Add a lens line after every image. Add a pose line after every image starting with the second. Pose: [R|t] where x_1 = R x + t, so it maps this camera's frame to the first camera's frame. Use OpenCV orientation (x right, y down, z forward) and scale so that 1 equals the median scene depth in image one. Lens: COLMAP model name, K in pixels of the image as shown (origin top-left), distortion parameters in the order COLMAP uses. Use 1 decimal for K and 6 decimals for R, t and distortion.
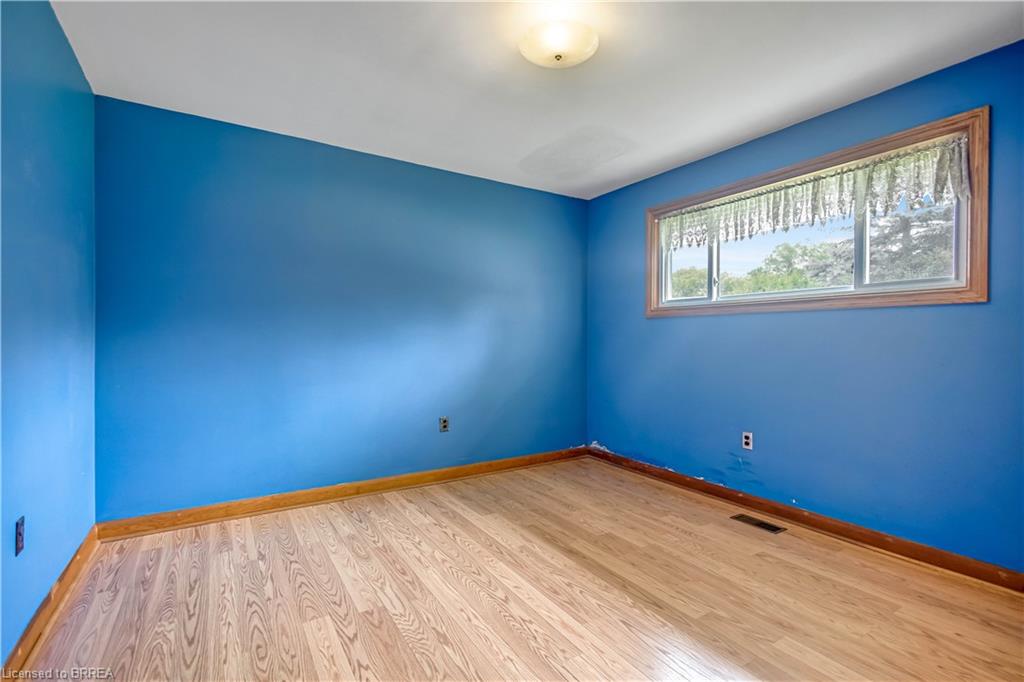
lens RADIAL K [[476.2, 0, 512.5], [0, 476.2, 338.9], [0, 0, 1]] dist [0.016710, 0.000022]
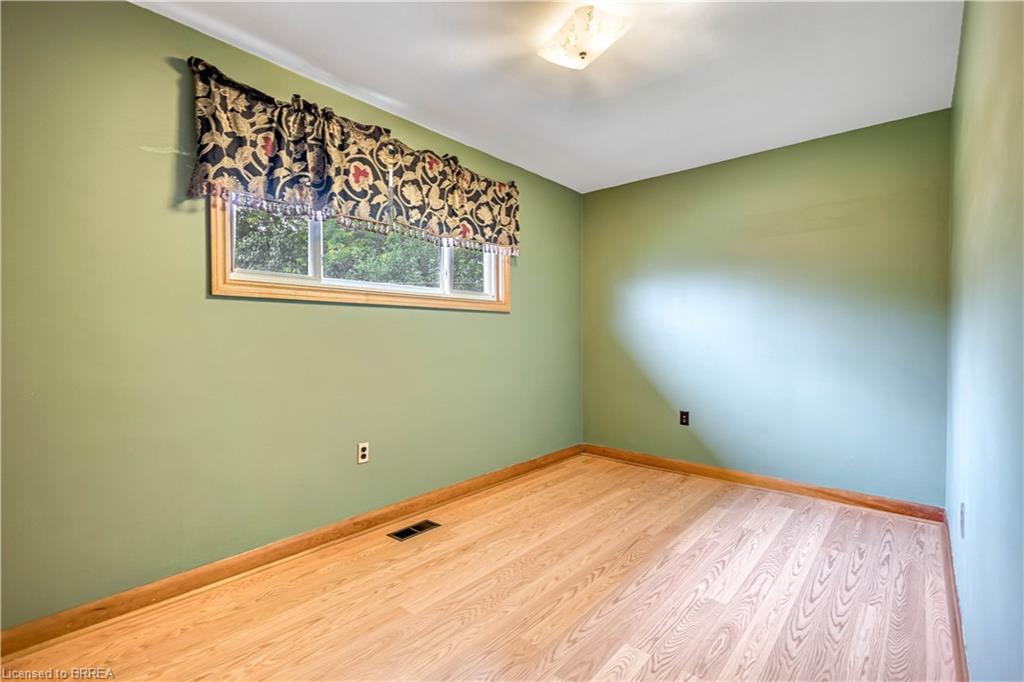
lens RADIAL K [[476.2, 0, 512.6], [0, 476.2, 339.7], [0, 0, 1]] dist [0.016710, 0.000022]
pose [[-0.303955, -0.008224, 0.952651, -0.478691], [0.006798, 0.999919, 0.010801, -0.014753], [-0.952662, 0.009759, -0.303874, 1.007628]]
